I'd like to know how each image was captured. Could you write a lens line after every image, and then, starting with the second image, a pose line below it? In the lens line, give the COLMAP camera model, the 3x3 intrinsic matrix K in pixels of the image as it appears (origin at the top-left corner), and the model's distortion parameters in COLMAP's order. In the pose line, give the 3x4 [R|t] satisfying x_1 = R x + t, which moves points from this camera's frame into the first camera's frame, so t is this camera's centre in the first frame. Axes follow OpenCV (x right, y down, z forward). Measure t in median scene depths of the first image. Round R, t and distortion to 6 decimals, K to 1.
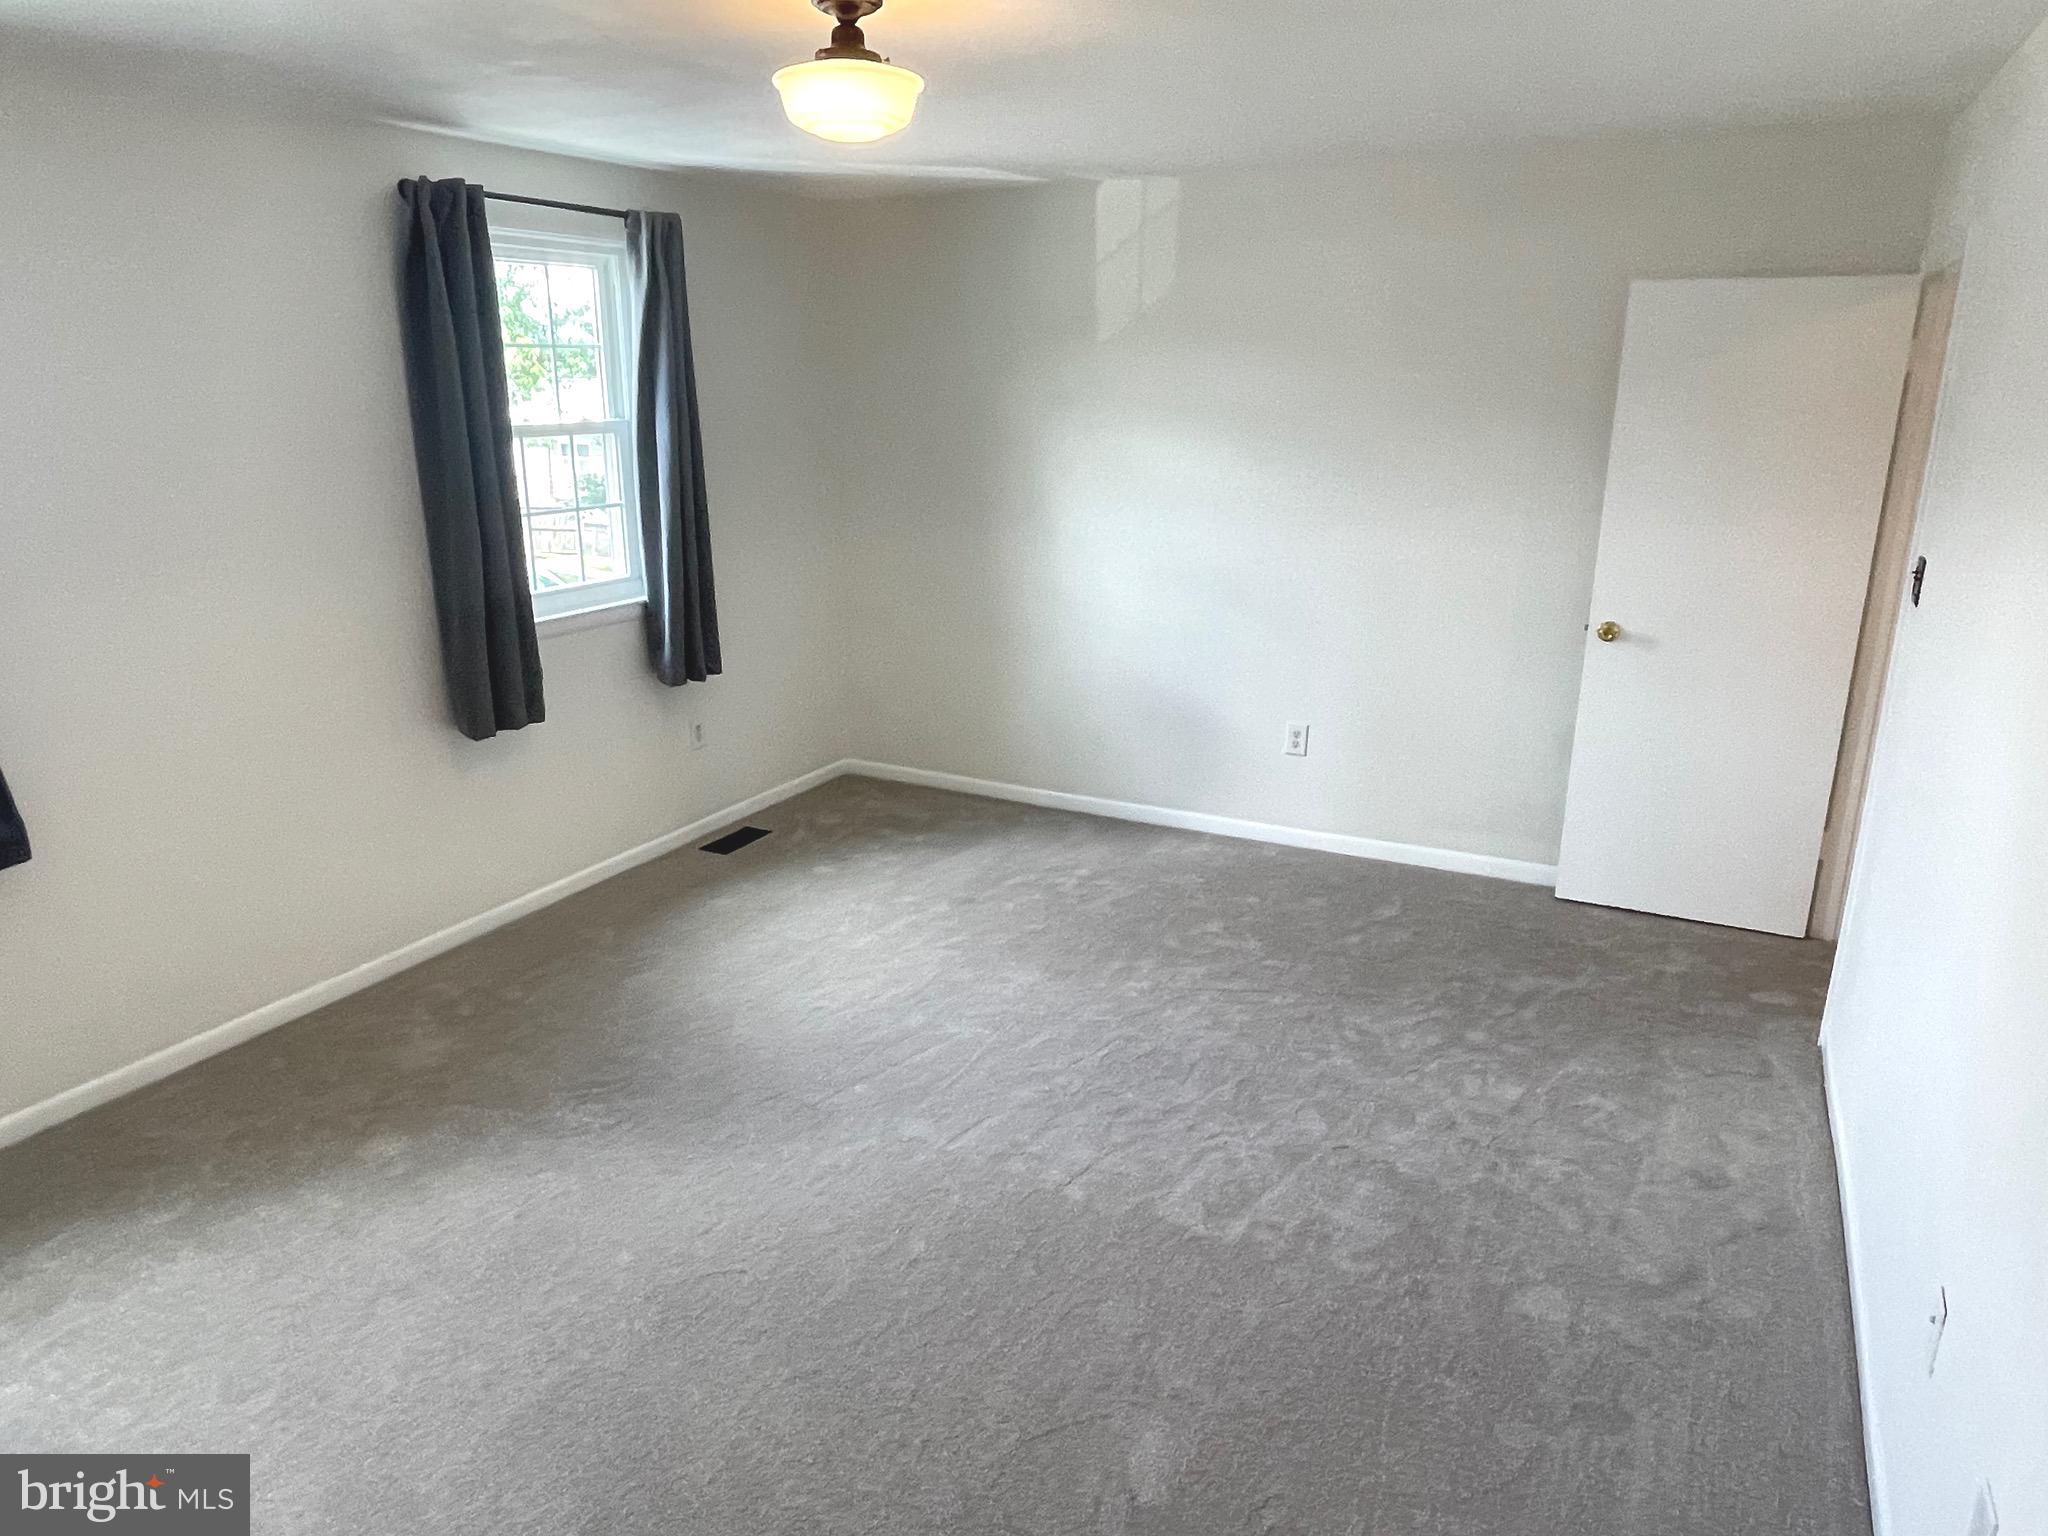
lens RADIAL K [[1331.9, 0, 1012.5], [0, 1331.9, 727.9], [0, 0, 1]] dist [-0.004965, -0.000636]
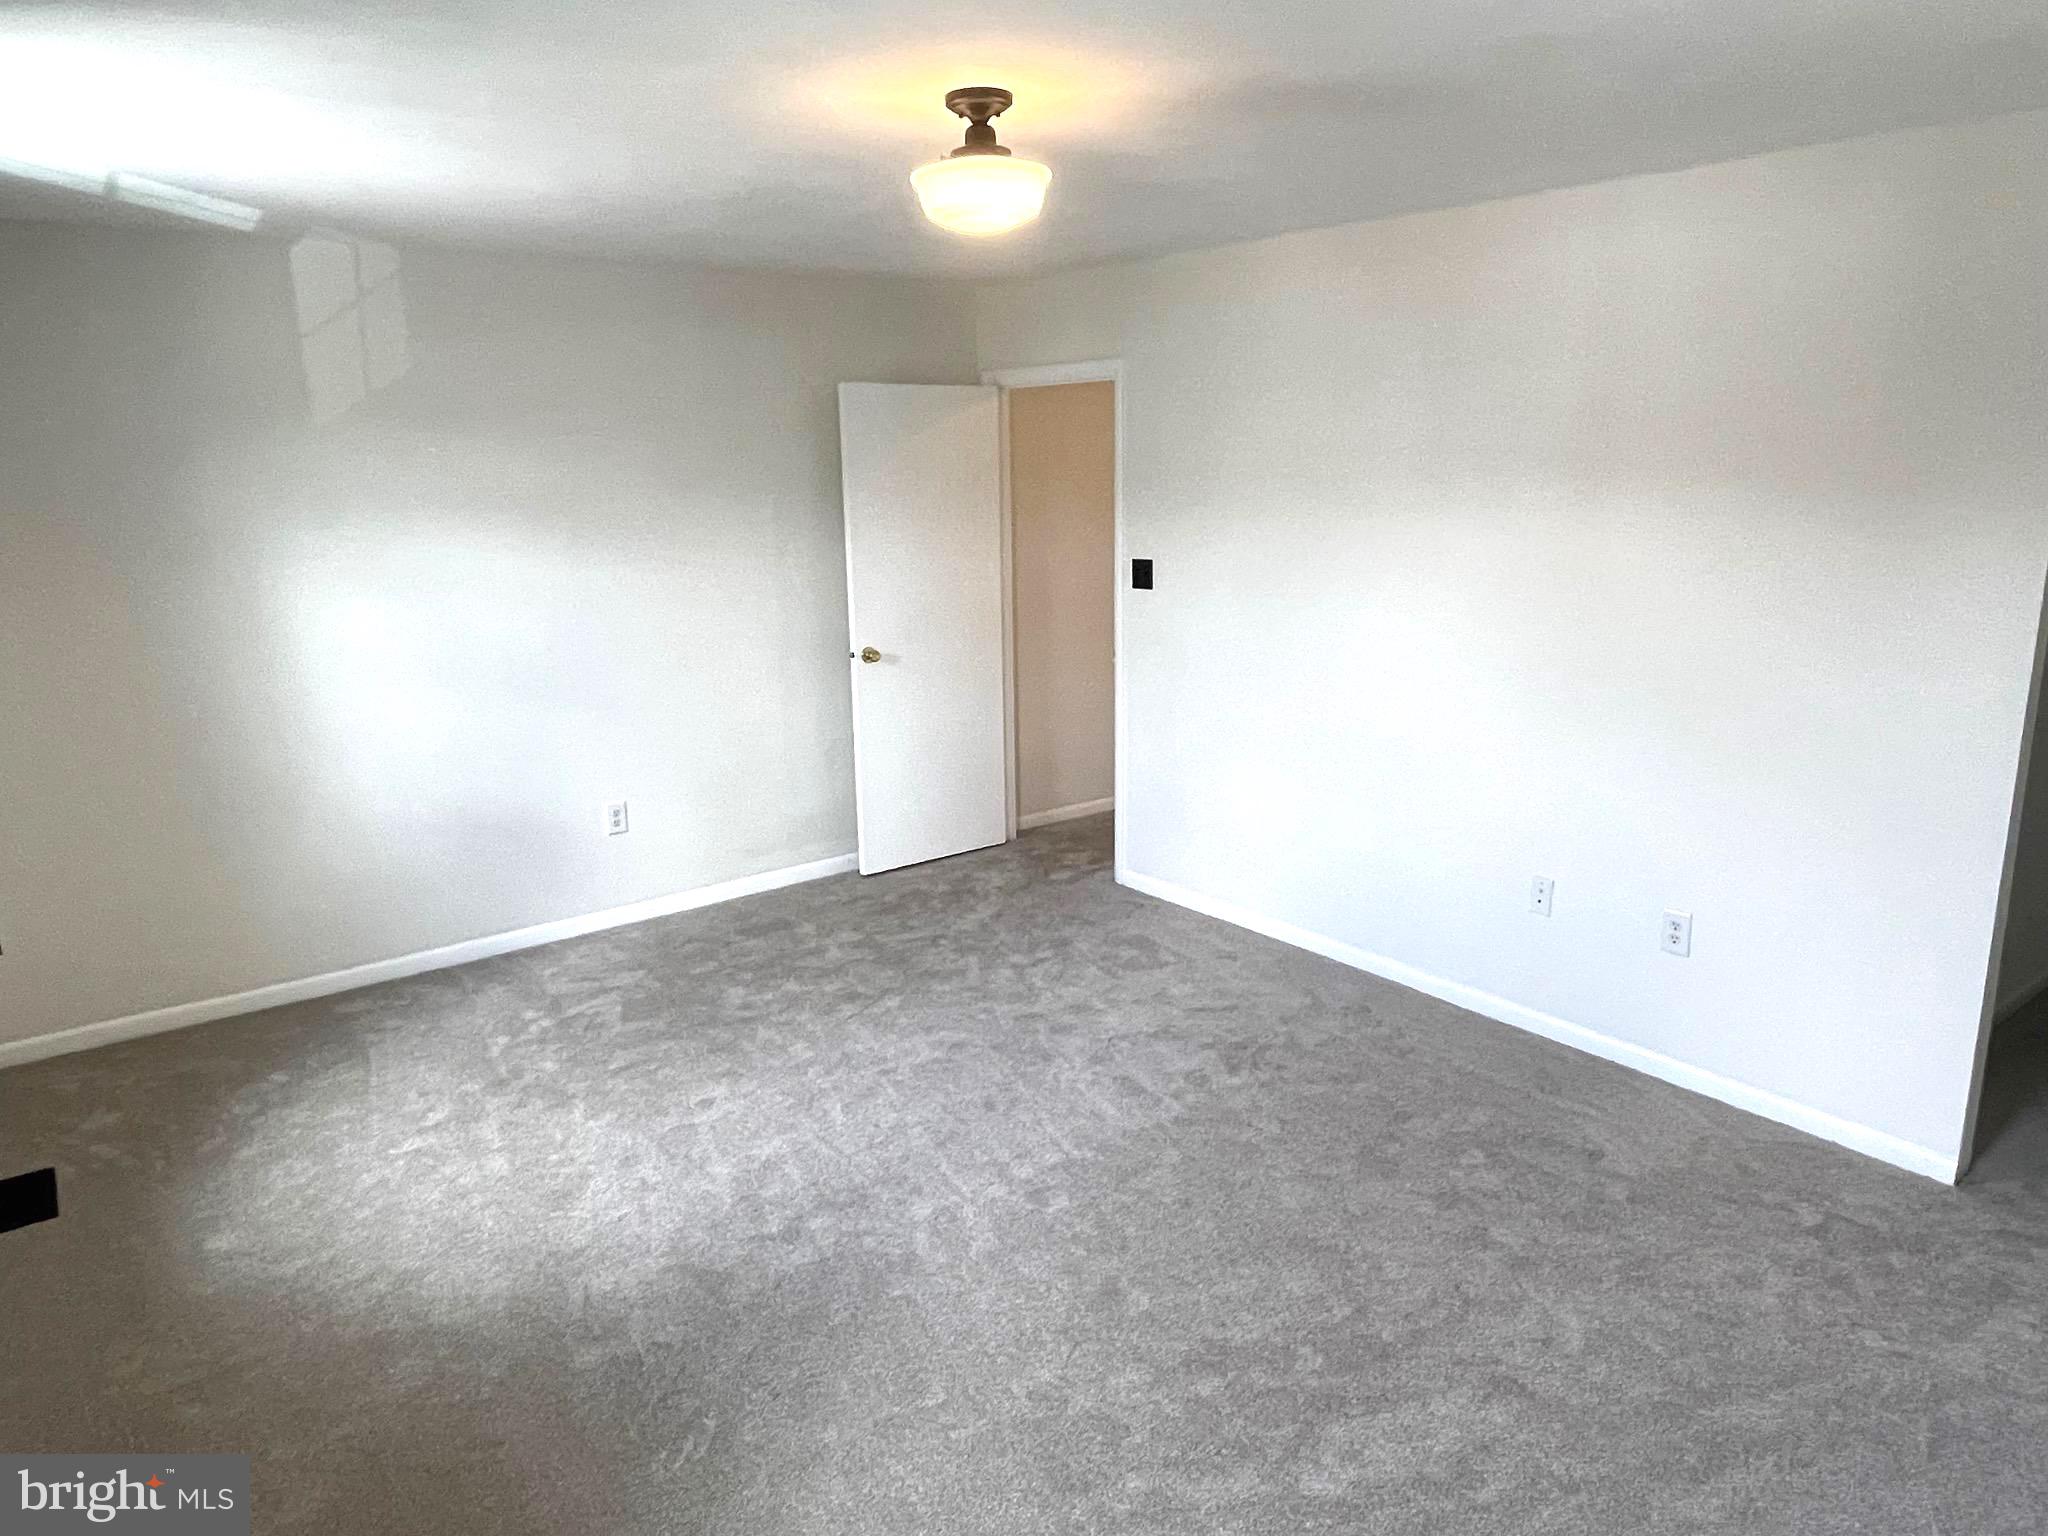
lens RADIAL K [[1331.9, 0, 1028.4], [0, 1331.9, 760.1], [0, 0, 1]] dist [-0.004965, -0.000636]
pose [[0.390473, -0.208347, 0.896729, -0.644188], [0.245313, 0.962384, 0.116782, -0.086279], [-0.887329, 0.174379, 0.426895, 0.337393]]
